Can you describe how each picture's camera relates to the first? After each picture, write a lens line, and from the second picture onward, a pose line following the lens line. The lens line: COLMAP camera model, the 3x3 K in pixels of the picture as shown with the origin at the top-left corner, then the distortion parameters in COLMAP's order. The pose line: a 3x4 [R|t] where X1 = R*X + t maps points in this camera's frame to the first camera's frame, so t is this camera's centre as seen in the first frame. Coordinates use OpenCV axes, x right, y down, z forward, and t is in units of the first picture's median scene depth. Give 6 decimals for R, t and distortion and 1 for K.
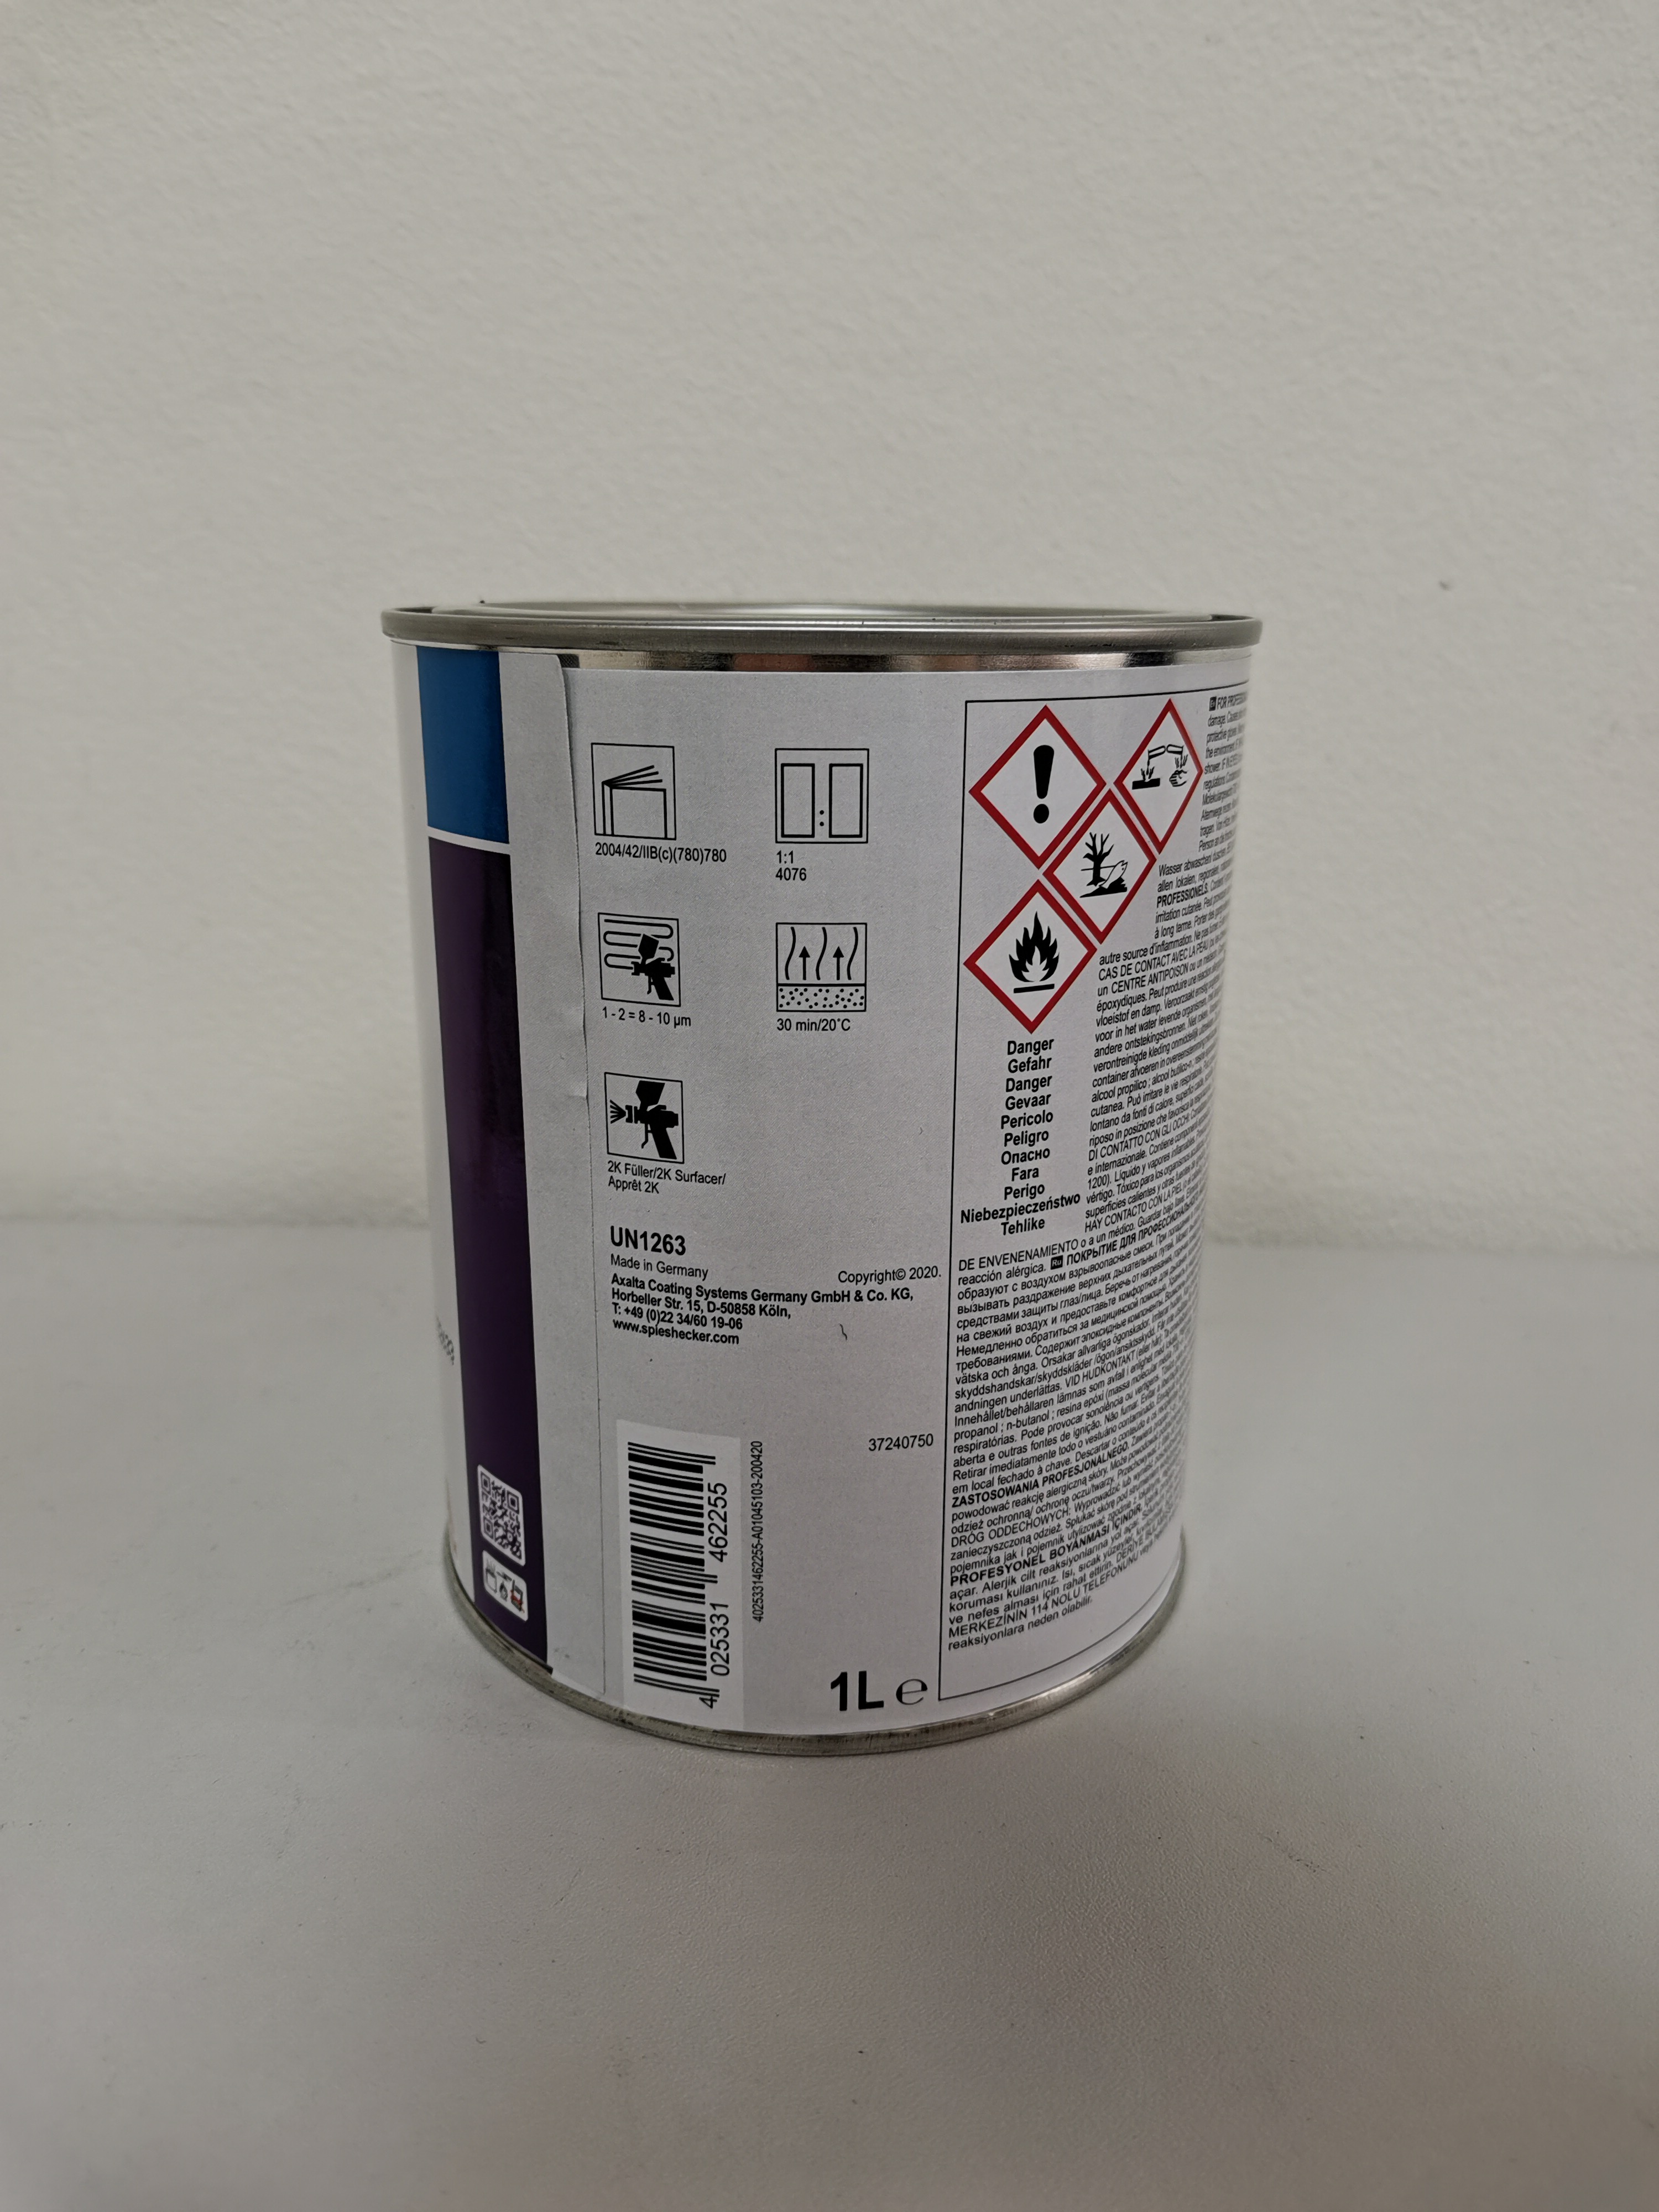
lens RADIAL K [[1723.9, 0, 829.5], [0, 1723.9, 1106.0], [0, 0, 1]] dist [0.041864, 0.000134]
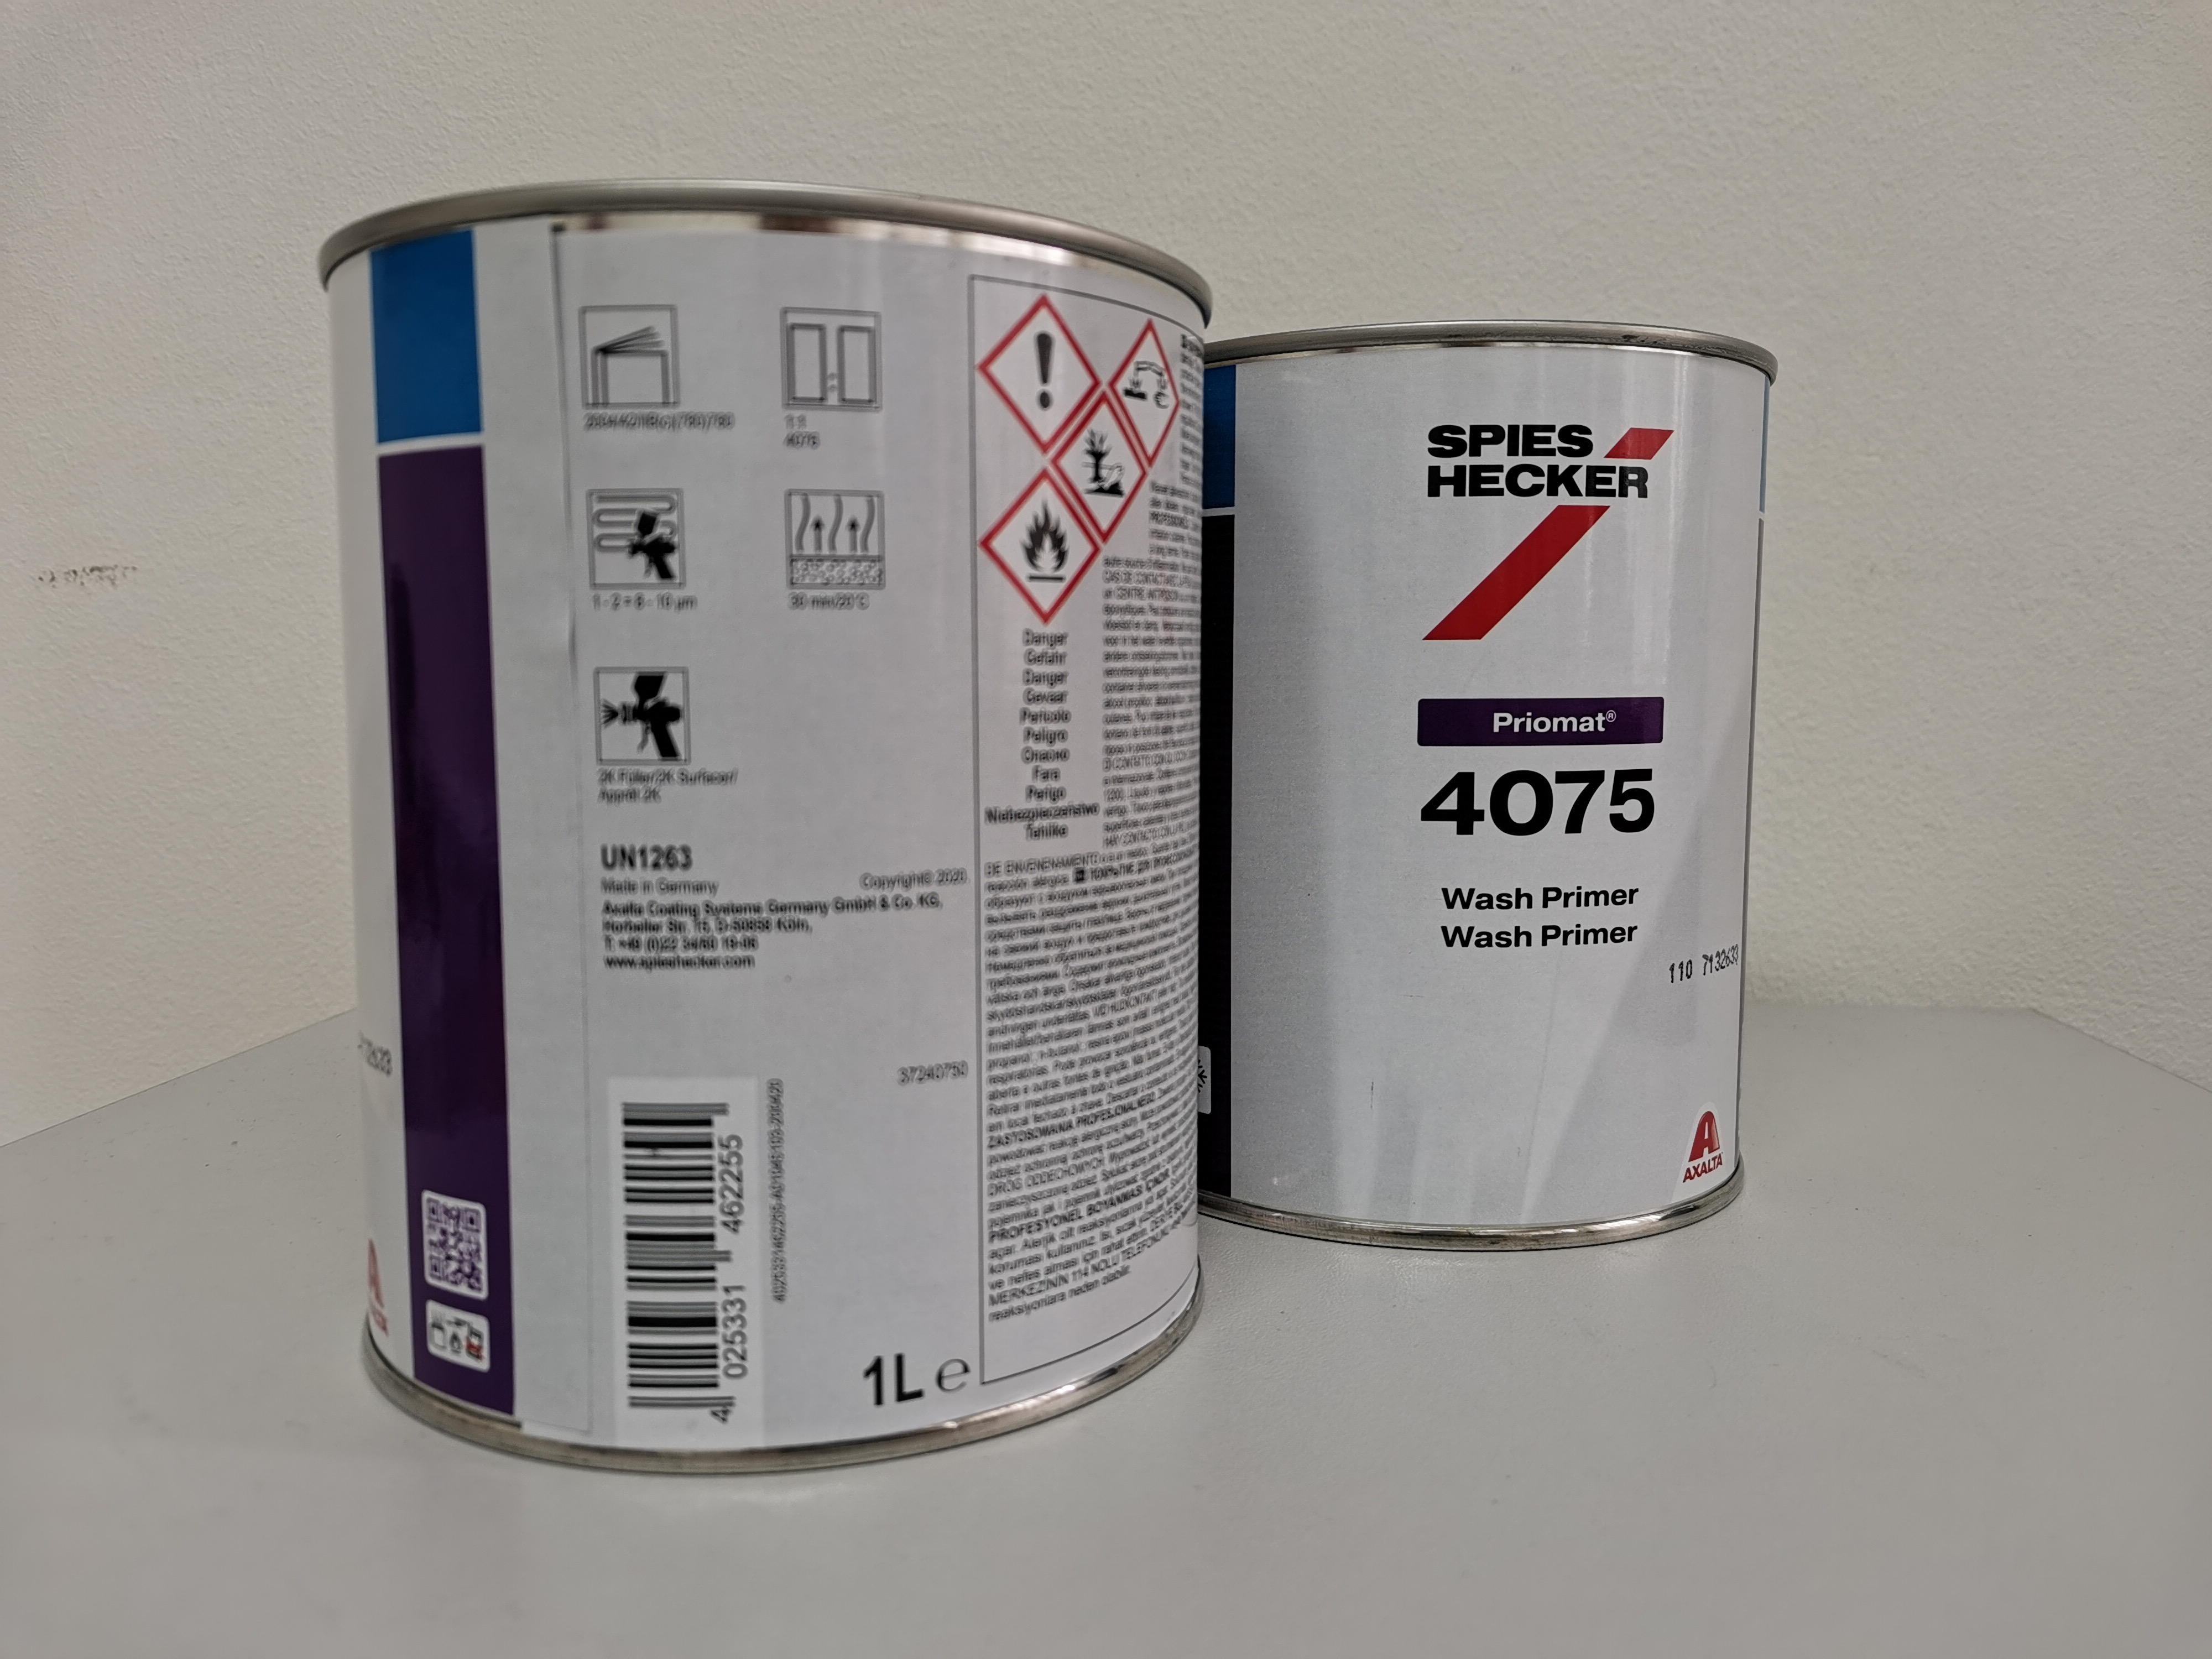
lens RADIAL K [[1717.0, 0, 1106.0], [0, 1717.0, 829.5], [0, 0, 1]] dist [0.078739, -0.123732]
pose [[0.966630, -0.031951, 0.254177, -0.101327], [0.083420, 0.977371, -0.194388, 0.259147], [-0.242215, 0.209105, 0.947421, 0.074320]]
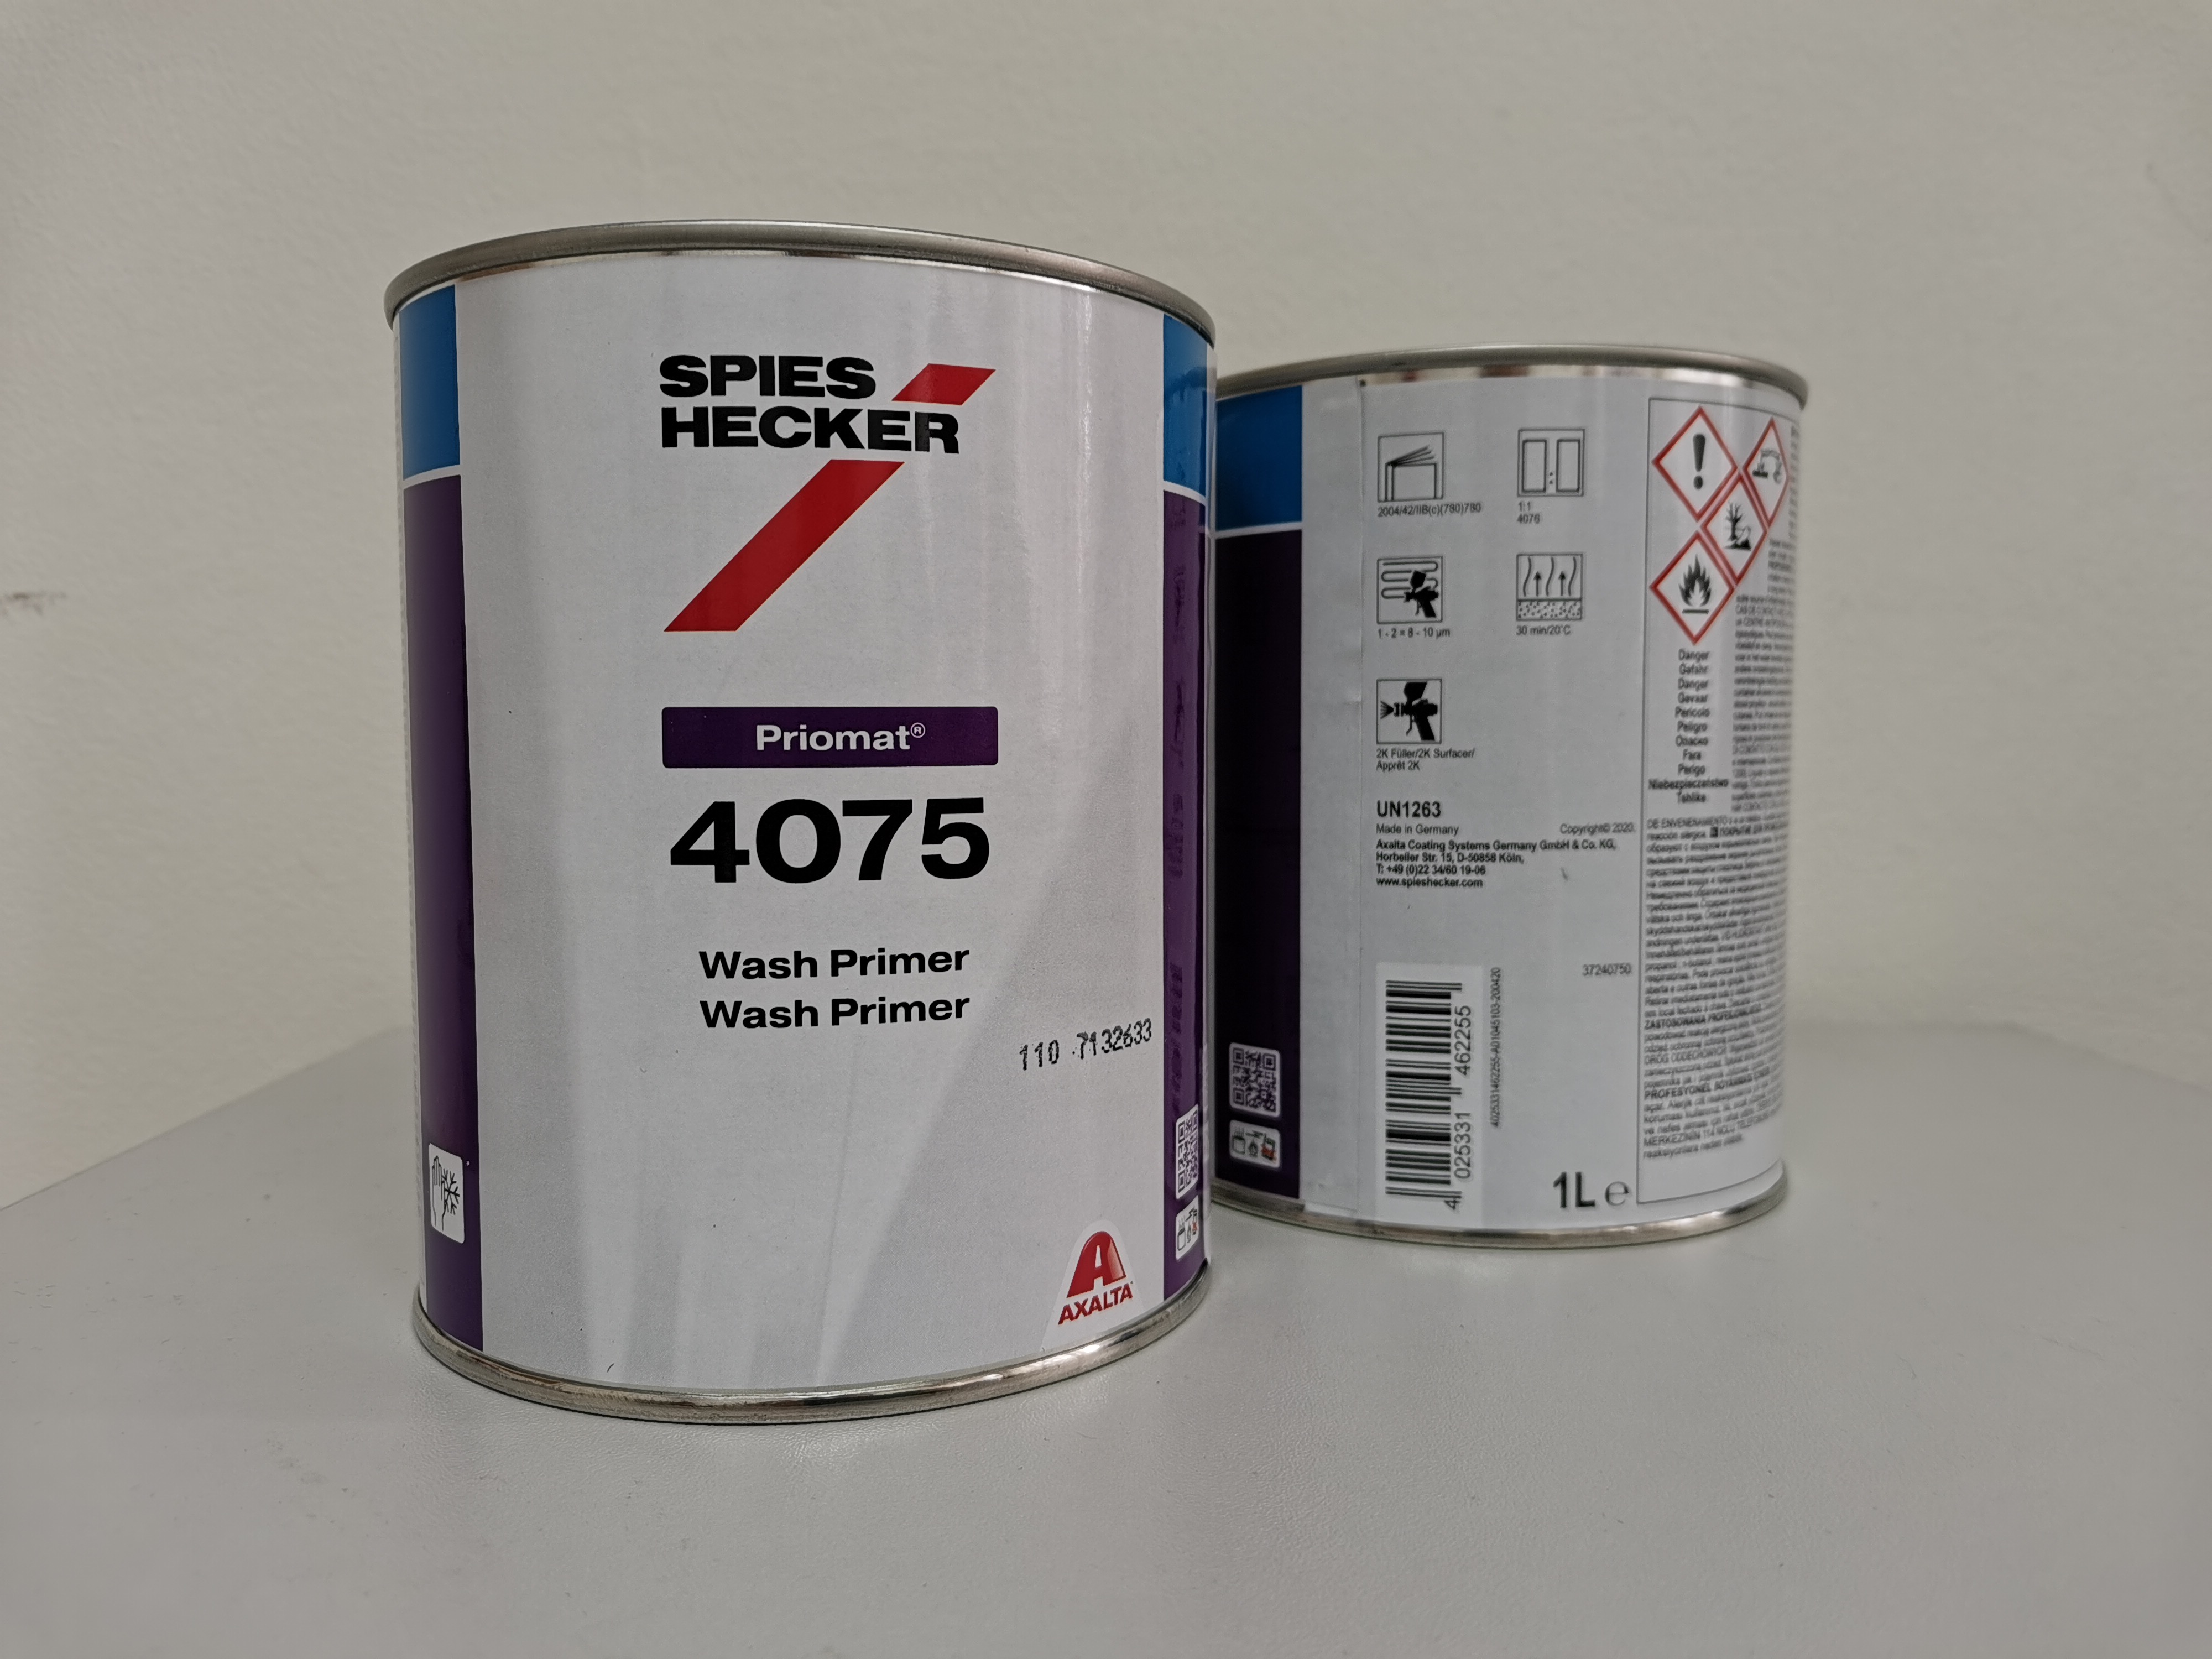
lens RADIAL K [[1723.9, 0, 1091.9], [0, 1723.9, 820.8], [0, 0, 1]] dist [0.041864, 0.000134]
pose [[0.999741, -0.010072, 0.020390, -0.371536], [0.014672, 0.970690, -0.239889, 0.396122], [-0.017376, 0.240126, 0.970586, -0.269342]]
